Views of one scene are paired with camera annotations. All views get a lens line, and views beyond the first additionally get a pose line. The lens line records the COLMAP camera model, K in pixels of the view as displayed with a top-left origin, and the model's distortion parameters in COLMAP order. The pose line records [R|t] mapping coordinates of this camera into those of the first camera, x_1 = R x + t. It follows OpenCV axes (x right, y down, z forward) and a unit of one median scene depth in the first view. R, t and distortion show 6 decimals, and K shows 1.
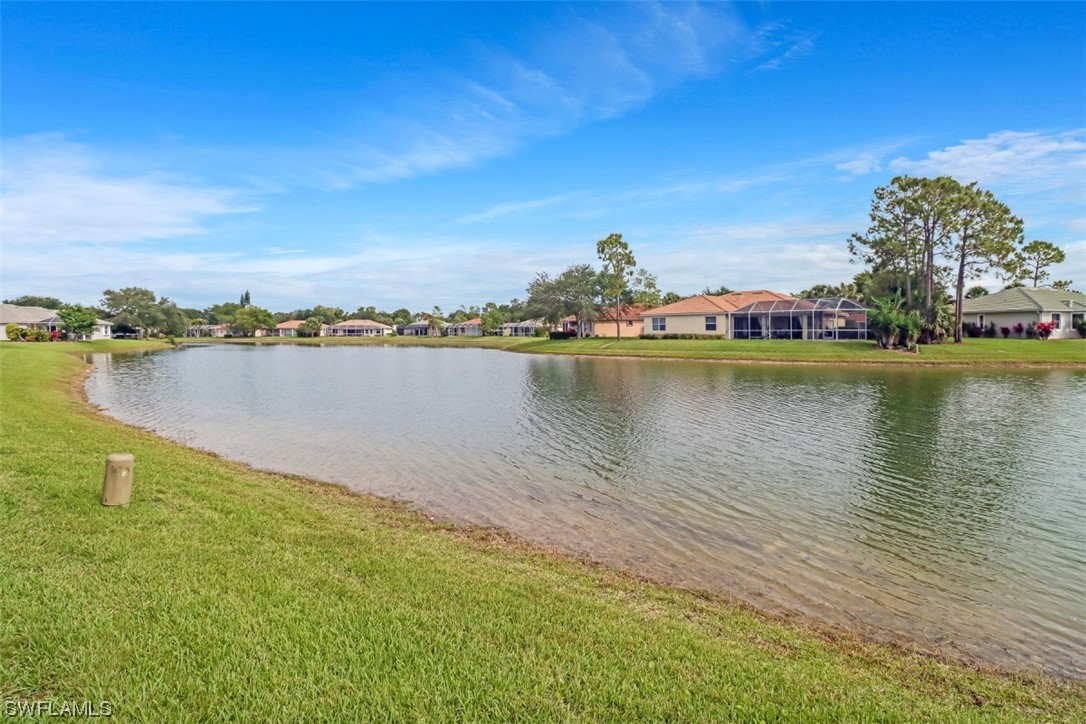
lens RADIAL K [[509.5, 0, 538.8], [0, 509.5, 336.7], [0, 0, 1]] dist [-0.000063, -0.018068]
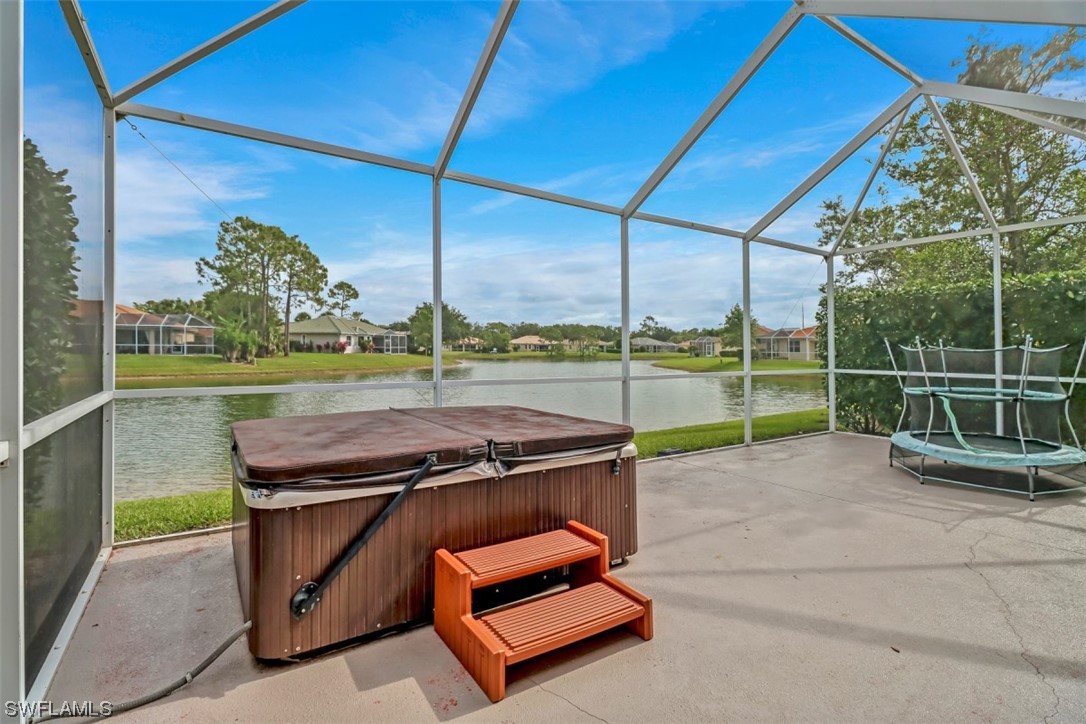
lens RADIAL K [[499.1, 0, 546.2], [0, 499.1, 358.0], [0, 0, 1]] dist [-0.015312, -0.000451]
pose [[0.401684, -0.010877, 0.915714, -0.061773], [-0.003609, 0.999903, 0.013460, -0.003316], [-0.915771, -0.008711, 0.401606, -0.111731]]
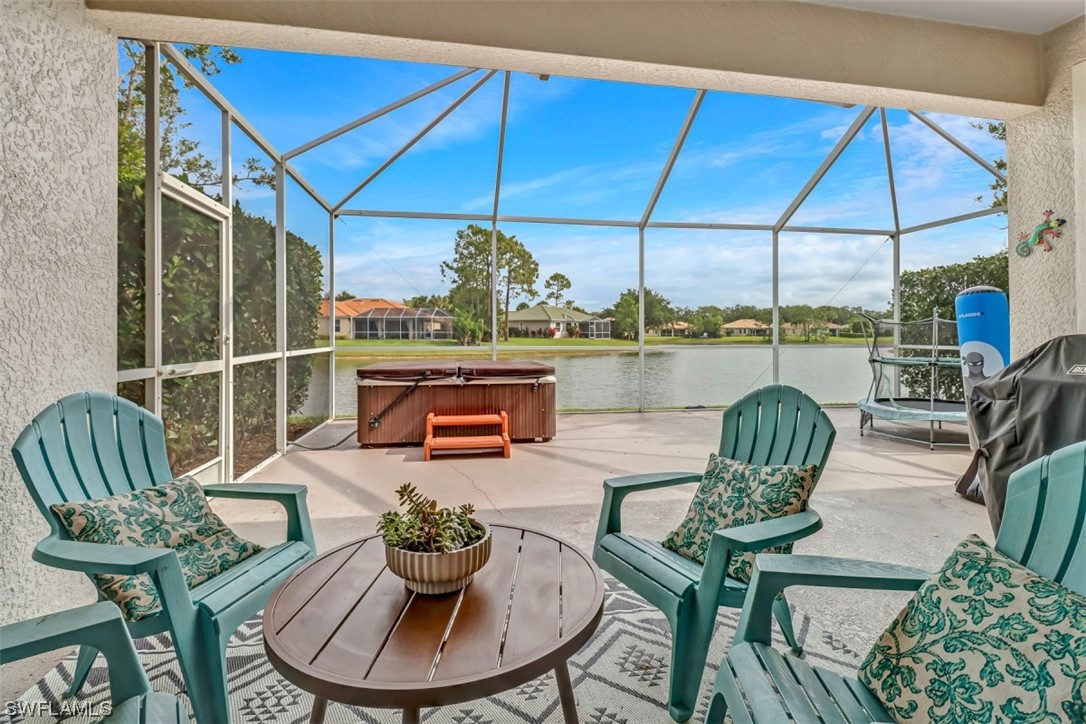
lens RADIAL K [[504.6, 0, 541.3], [0, 504.6, 329.5], [0, 0, 1]] dist [-0.000677, -0.014427]
pose [[0.748886, 0.008266, 0.662647, -0.075244], [0.001701, 0.999895, -0.014395, -0.000669], [-0.662697, 0.011907, 0.748793, -0.176318]]
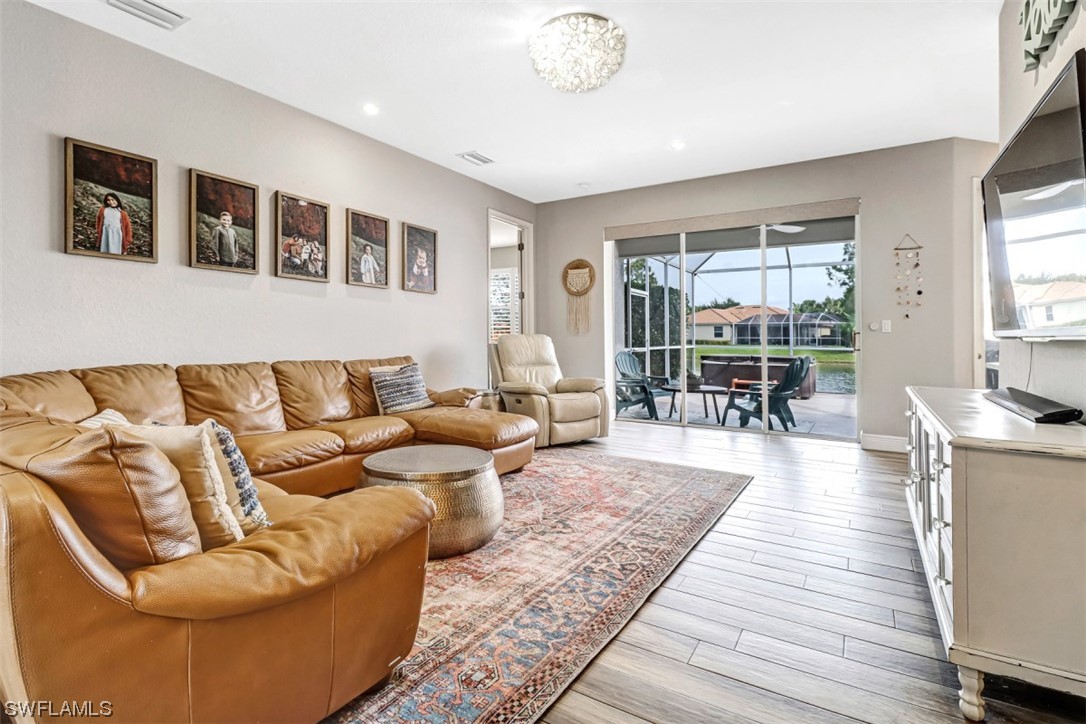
lens RADIAL K [[509.5, 0, 538.8], [0, 509.5, 336.7], [0, 0, 1]] dist [-0.000063, -0.018068]
pose [[0.999883, 0.009888, -0.011687, -0.101451], [-0.009978, 0.999921, -0.007698, 0.000265], [0.011610, 0.007813, 0.999902, -0.291662]]
